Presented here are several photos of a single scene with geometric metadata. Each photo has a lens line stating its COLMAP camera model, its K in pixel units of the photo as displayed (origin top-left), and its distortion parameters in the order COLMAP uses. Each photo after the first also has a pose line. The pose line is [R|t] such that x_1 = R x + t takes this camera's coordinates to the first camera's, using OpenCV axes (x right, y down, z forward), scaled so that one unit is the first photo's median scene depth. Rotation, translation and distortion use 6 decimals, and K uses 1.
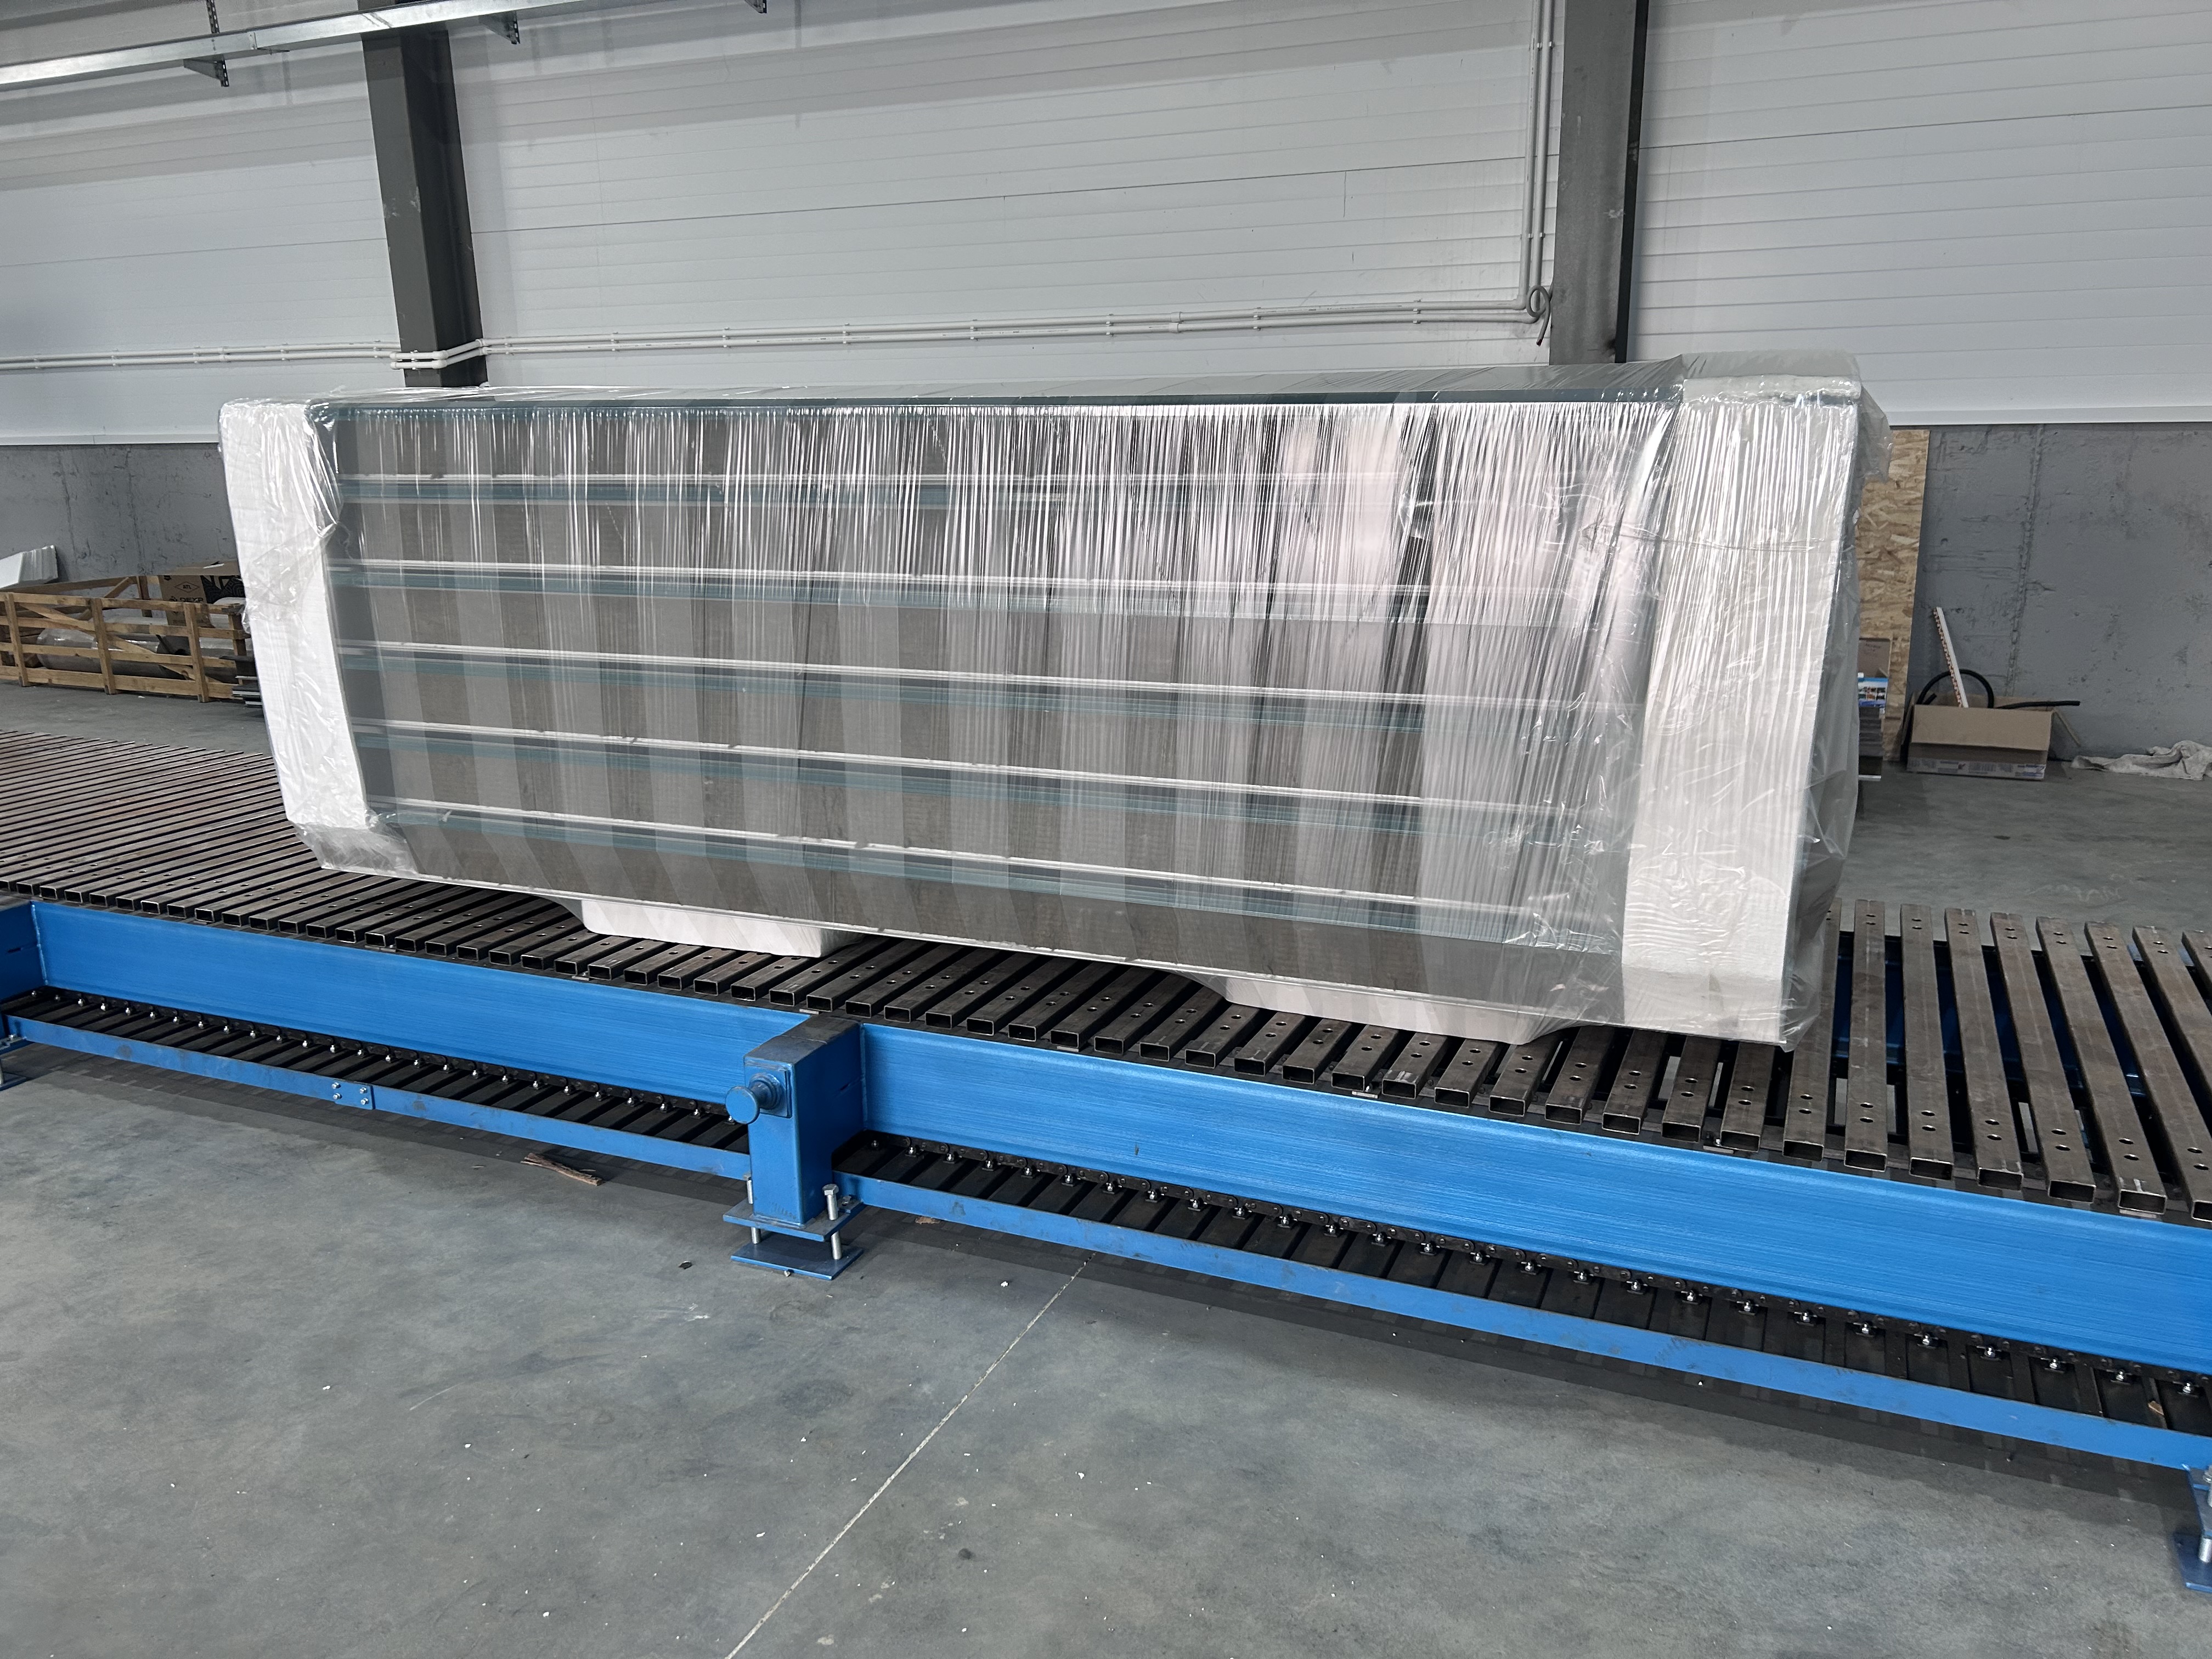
lens RADIAL K [[1704.1, 0, 1106.0], [0, 1704.1, 829.5], [0, 0, 1]] dist [0.001019, -0.009977]
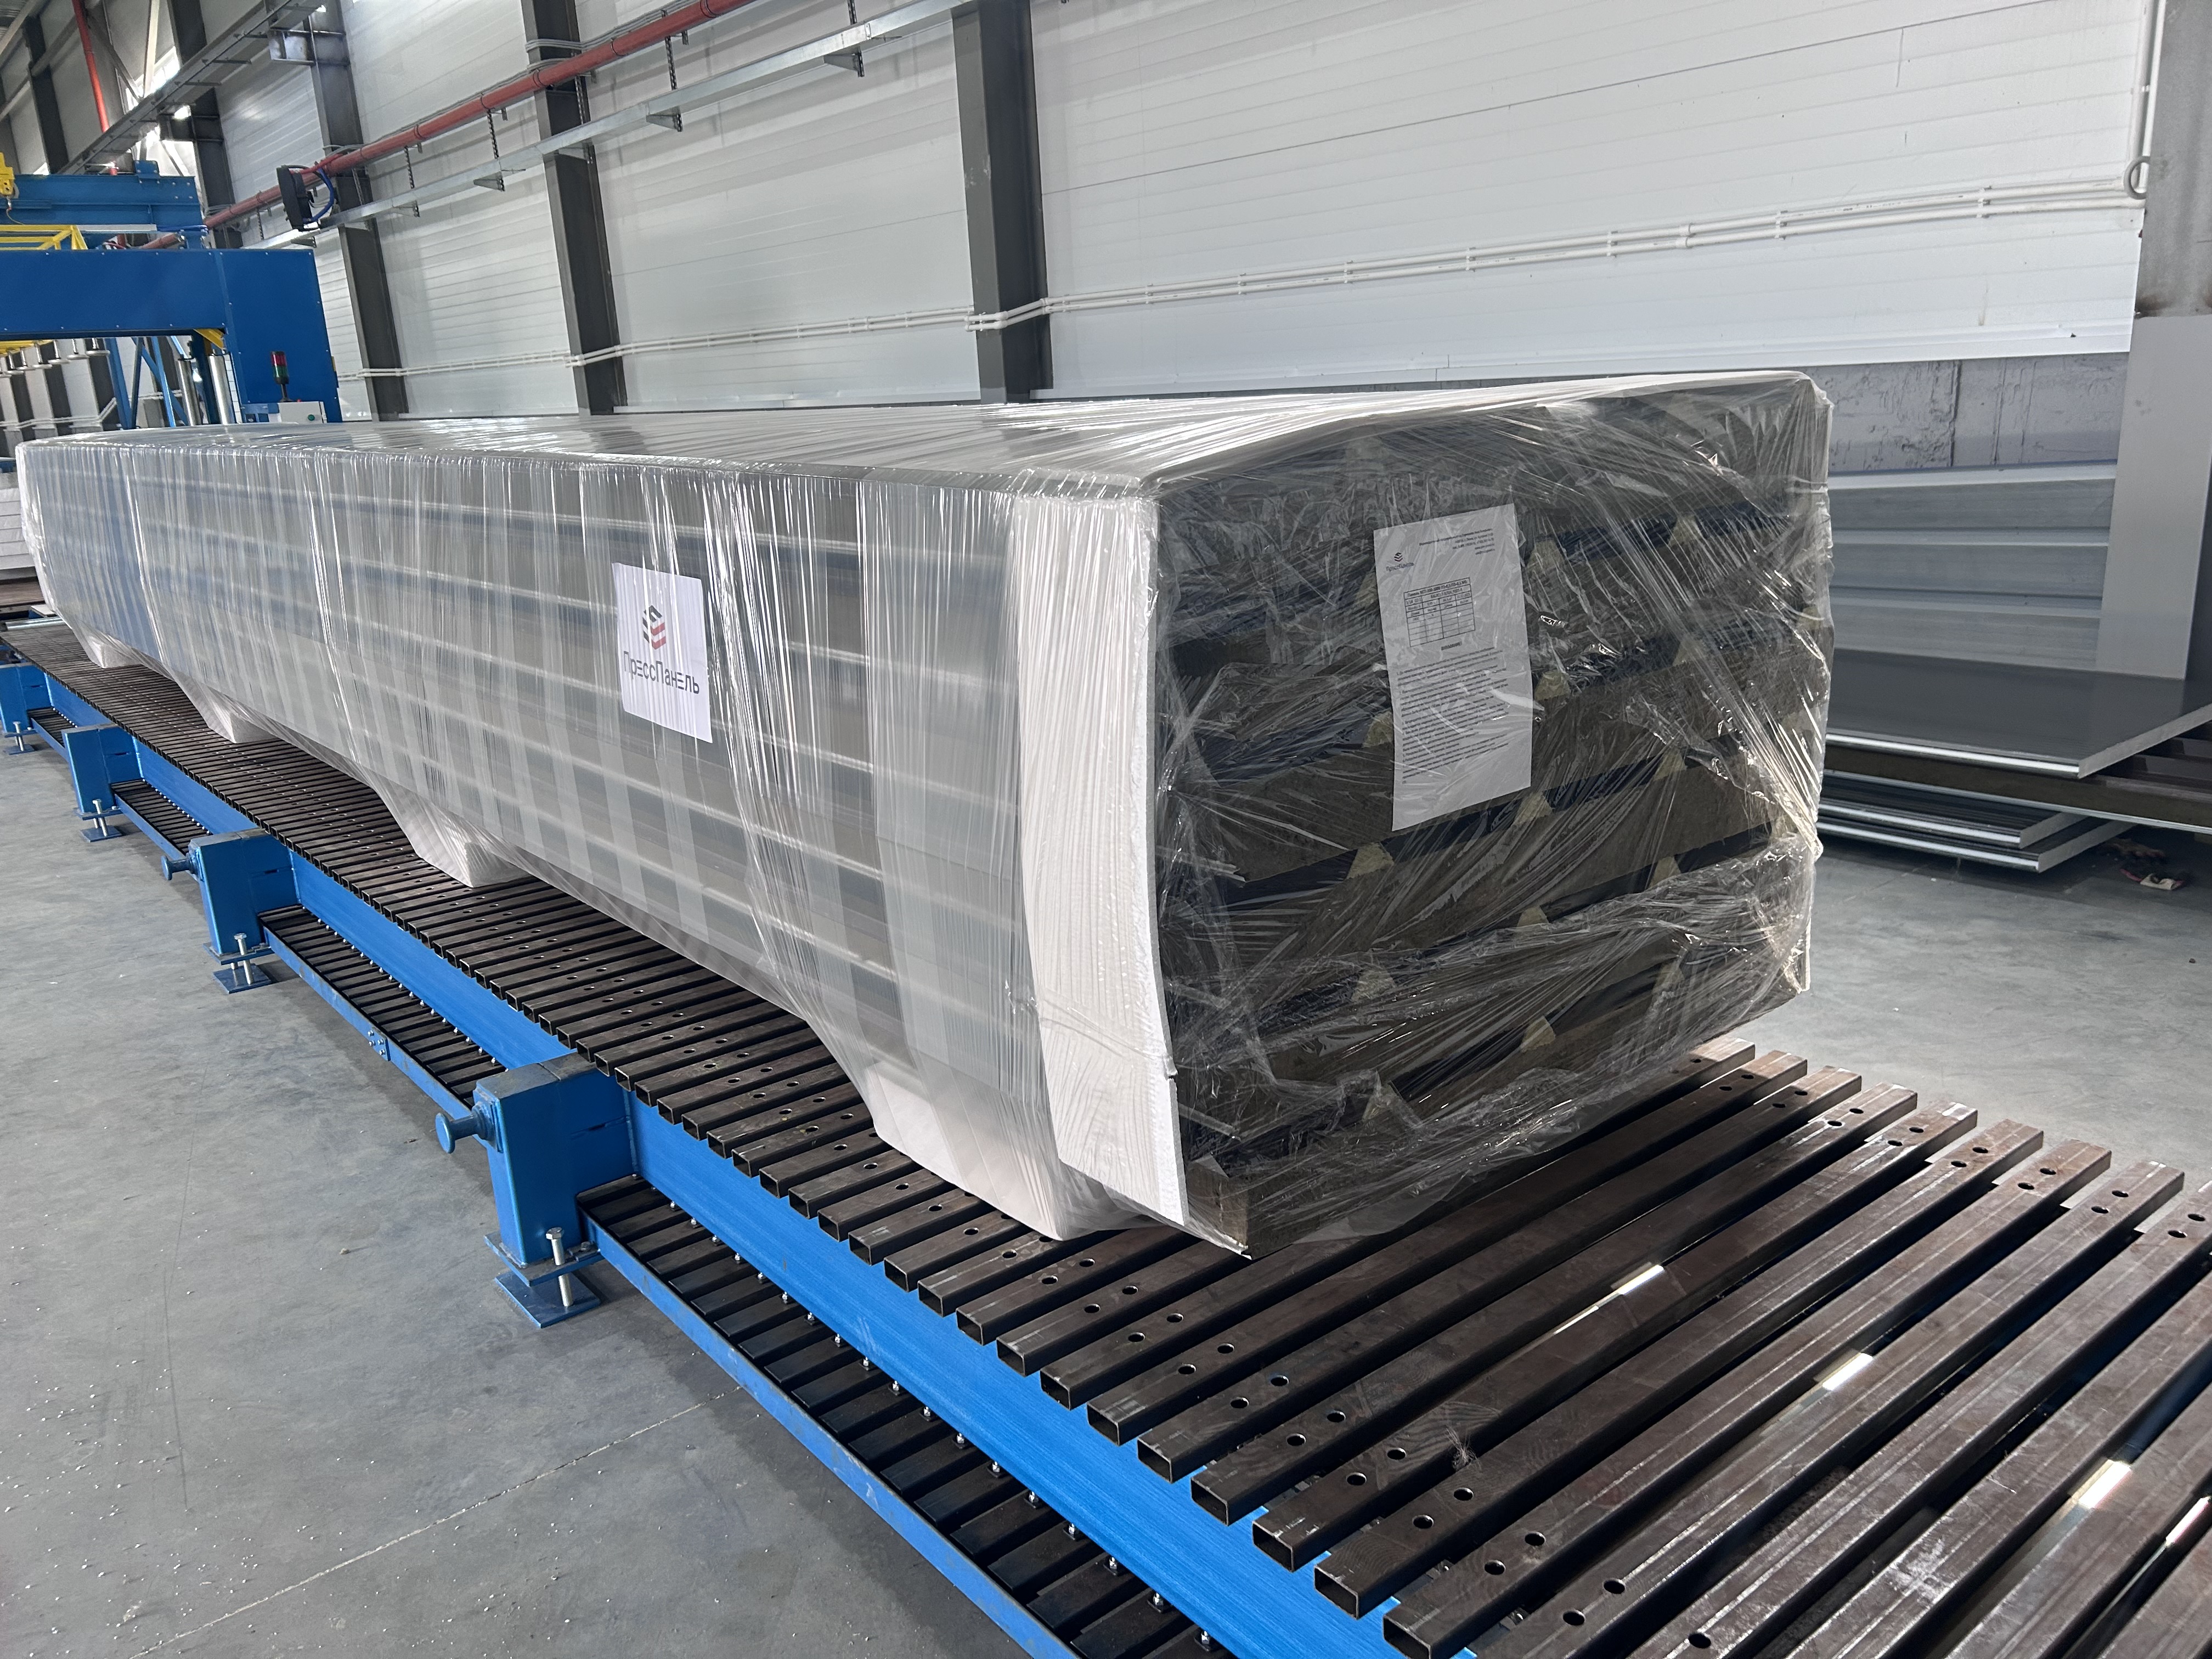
lens RADIAL K [[1704.1, 0, 1106.0], [0, 1704.1, 829.5], [0, 0, 1]] dist [0.001019, -0.009977]
pose [[0.884409, 0.083674, -0.459151, 0.176625], [-0.061901, 0.996136, 0.062299, -0.033018], [0.462590, -0.026676, 0.886171, 0.090691]]
